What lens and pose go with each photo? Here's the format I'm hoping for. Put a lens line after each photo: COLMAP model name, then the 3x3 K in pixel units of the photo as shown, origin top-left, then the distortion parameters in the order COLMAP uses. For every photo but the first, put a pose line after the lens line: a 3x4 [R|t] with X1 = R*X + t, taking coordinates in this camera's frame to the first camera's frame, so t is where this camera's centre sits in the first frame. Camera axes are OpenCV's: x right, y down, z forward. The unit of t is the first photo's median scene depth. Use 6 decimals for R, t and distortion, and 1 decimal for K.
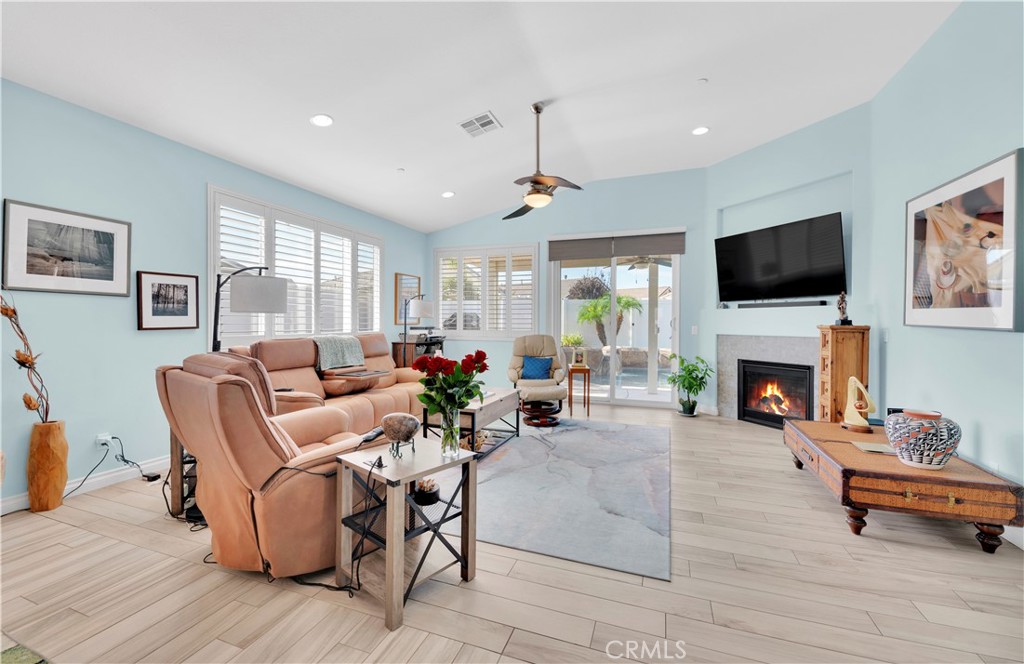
lens RADIAL K [[412.7, 0, 515.5], [0, 412.7, 325.7], [0, 0, 1]] dist [0.004217, -0.000144]
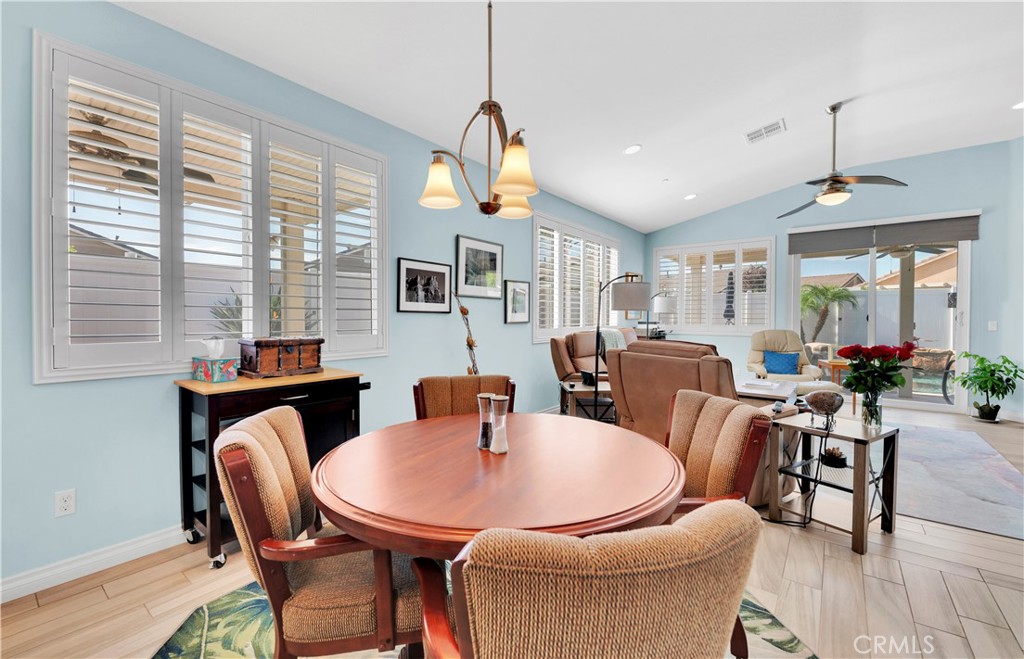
lens RADIAL K [[416.5, 0, 511.0], [0, 416.5, 322.7], [0, 0, 1]] dist [0.003623, -0.000188]
pose [[0.952936, 0.002235, -0.303165, -0.291158], [-0.000420, 0.999982, 0.006052, -0.000600], [0.303173, -0.005639, 0.952919, -0.172697]]
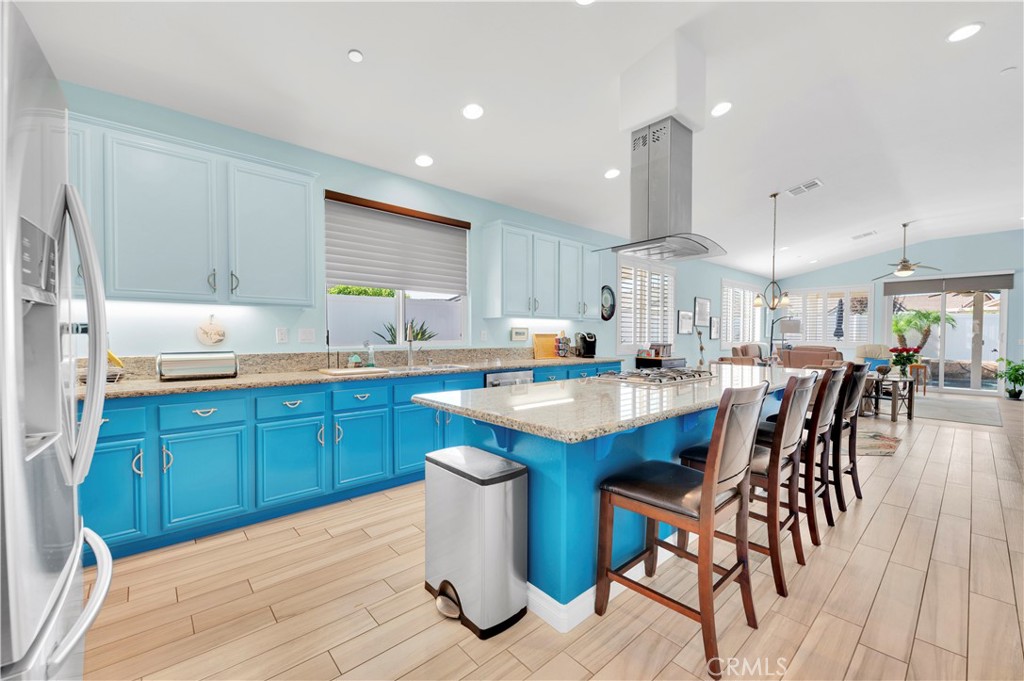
lens RADIAL K [[412.8, 0, 509.8], [0, 412.8, 343.6], [0, 0, 1]] dist [0.000074, -0.002785]
pose [[0.879149, 0.011039, -0.476419, -0.473917], [-0.004639, 0.999883, 0.014609, 0.004021], [0.476524, -0.010633, 0.879097, -1.154409]]
